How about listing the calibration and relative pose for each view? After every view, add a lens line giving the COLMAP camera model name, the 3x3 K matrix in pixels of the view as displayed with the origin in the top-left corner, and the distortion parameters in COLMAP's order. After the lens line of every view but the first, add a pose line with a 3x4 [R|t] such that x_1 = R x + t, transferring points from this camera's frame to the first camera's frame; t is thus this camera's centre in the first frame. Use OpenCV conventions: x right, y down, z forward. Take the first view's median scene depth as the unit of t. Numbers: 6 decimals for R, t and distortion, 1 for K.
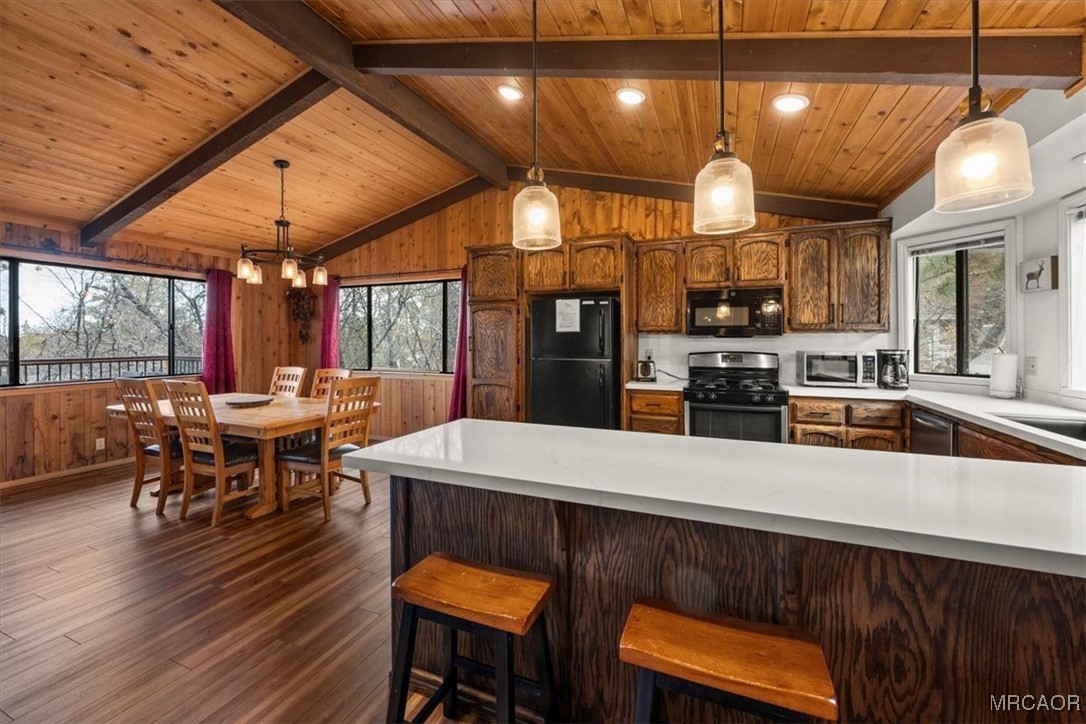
lens RADIAL K [[428.2, 0, 544.2], [0, 428.2, 347.1], [0, 0, 1]] dist [-0.000382, 0.000366]
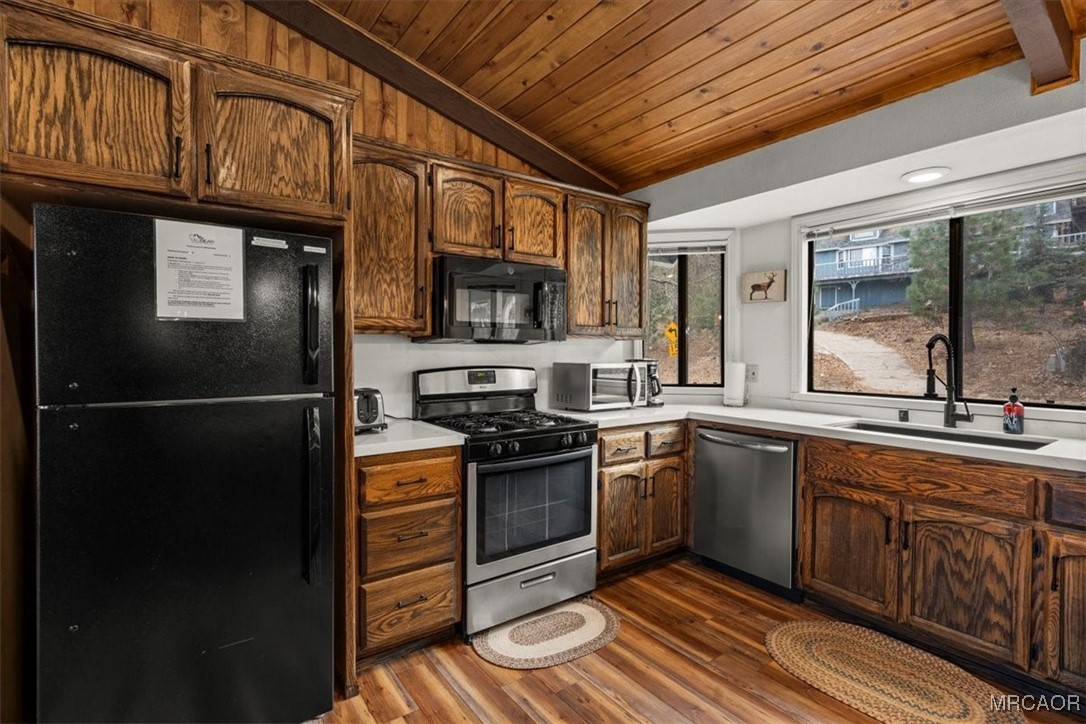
lens RADIAL K [[509.1, 0, 530.7], [0, 509.1, 358.1], [0, 0, 1]] dist [0.000239, 0.000452]
pose [[0.538745, -0.010587, 0.842402, -0.141913], [0.010200, 0.999930, 0.006044, -0.004881], [-0.842407, 0.005337, 0.538815, 0.555230]]
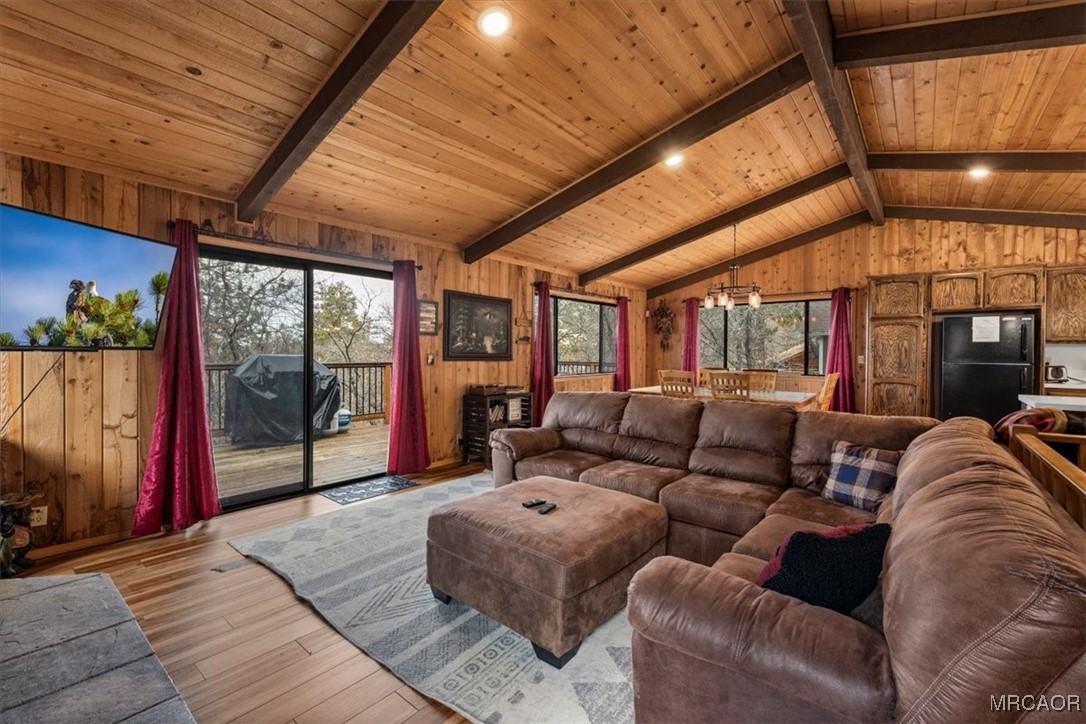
lens RADIAL K [[468.3, 0, 543.0], [0, 468.3, 362.0], [0, 0, 1]] dist [0.000625, 0.000407]
pose [[0.959855, 0.011380, -0.280265, -0.803414], [-0.009684, 0.999925, 0.007435, 0.026131], [0.280329, -0.004422, 0.959894, -0.696630]]
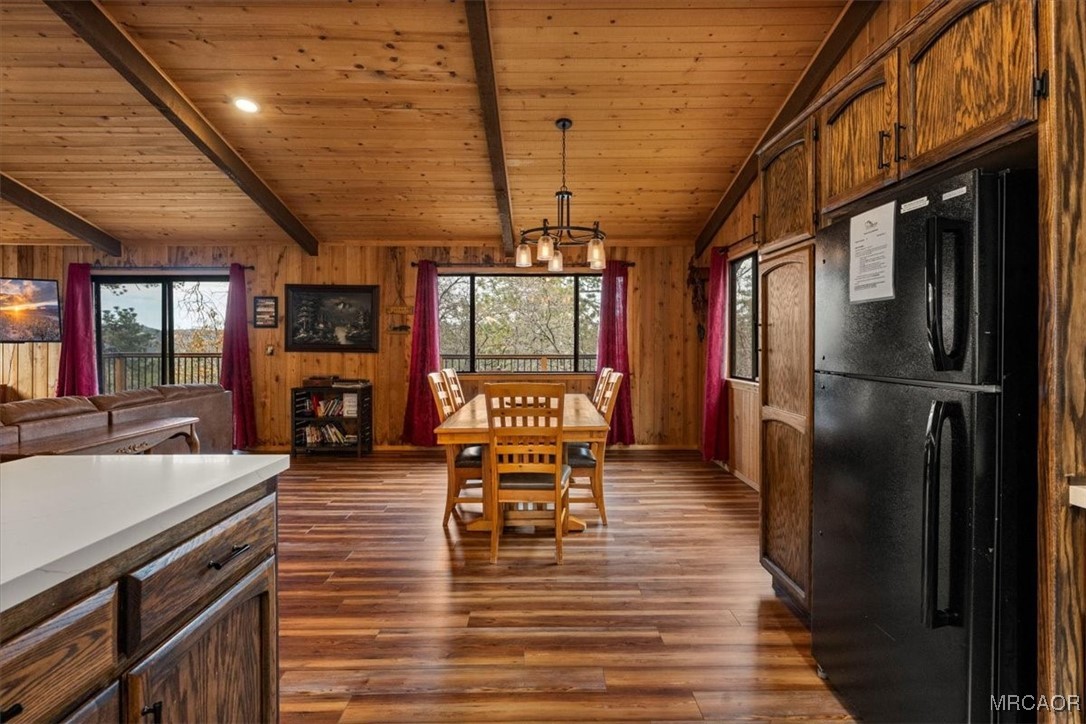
lens RADIAL K [[543.7, 0, 542.6], [0, 543.7, 344.6], [0, 0, 1]] dist [0.002658, 0.000530]
pose [[0.394725, 0.004355, -0.918789, 0.357279], [-0.014878, 0.999888, -0.001653, 0.005687], [0.918679, 0.014322, 0.394745, 0.562478]]
